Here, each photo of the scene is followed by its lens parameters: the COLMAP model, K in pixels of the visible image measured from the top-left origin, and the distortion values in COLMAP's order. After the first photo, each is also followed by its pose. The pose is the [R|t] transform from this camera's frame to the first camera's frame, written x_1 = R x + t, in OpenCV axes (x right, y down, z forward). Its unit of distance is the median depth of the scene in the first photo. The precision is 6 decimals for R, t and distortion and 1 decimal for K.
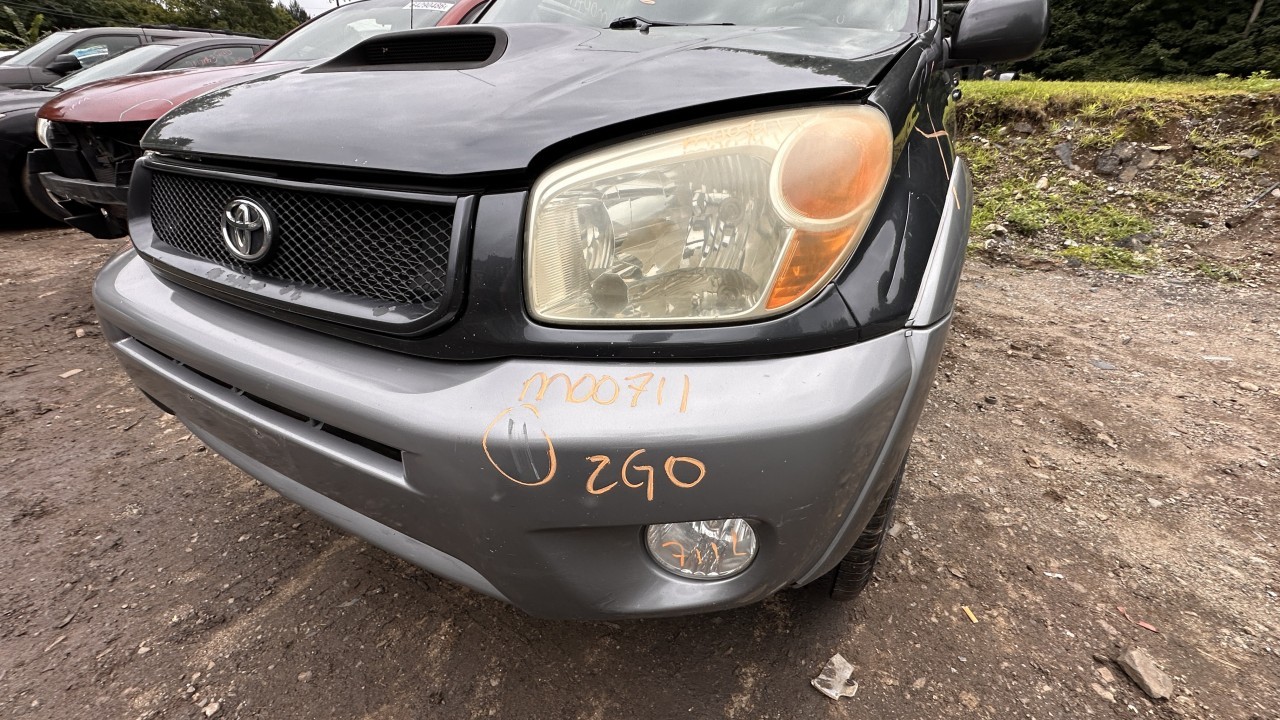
lens RADIAL K [[505.4, 0, 640.0], [0, 505.4, 360.0], [0, 0, 1]] dist [-0.002810, 0.000192]
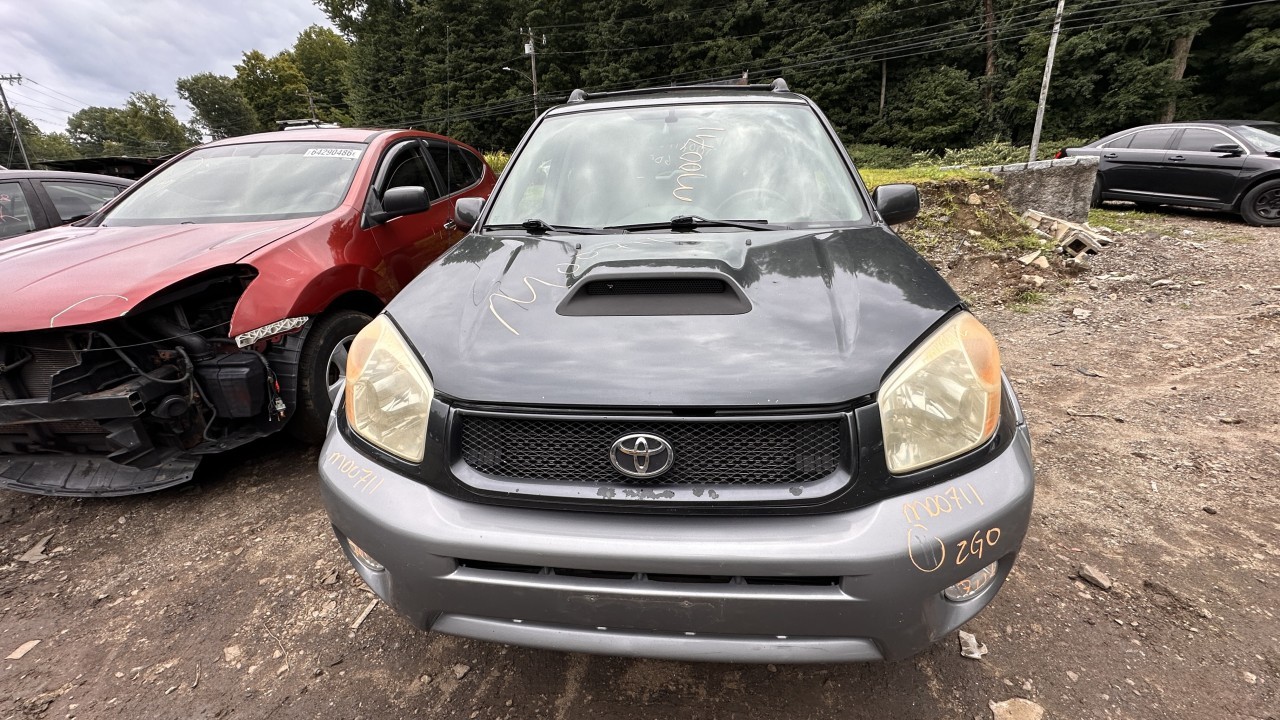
lens RADIAL K [[505.4, 0, 640.0], [0, 505.4, 360.0], [0, 0, 1]] dist [-0.002810, 0.000192]
pose [[0.922040, -0.174478, 0.345544, -0.708451], [0.214259, 0.973481, -0.080176, -0.233288], [-0.322391, 0.147961, 0.934971, -0.175006]]
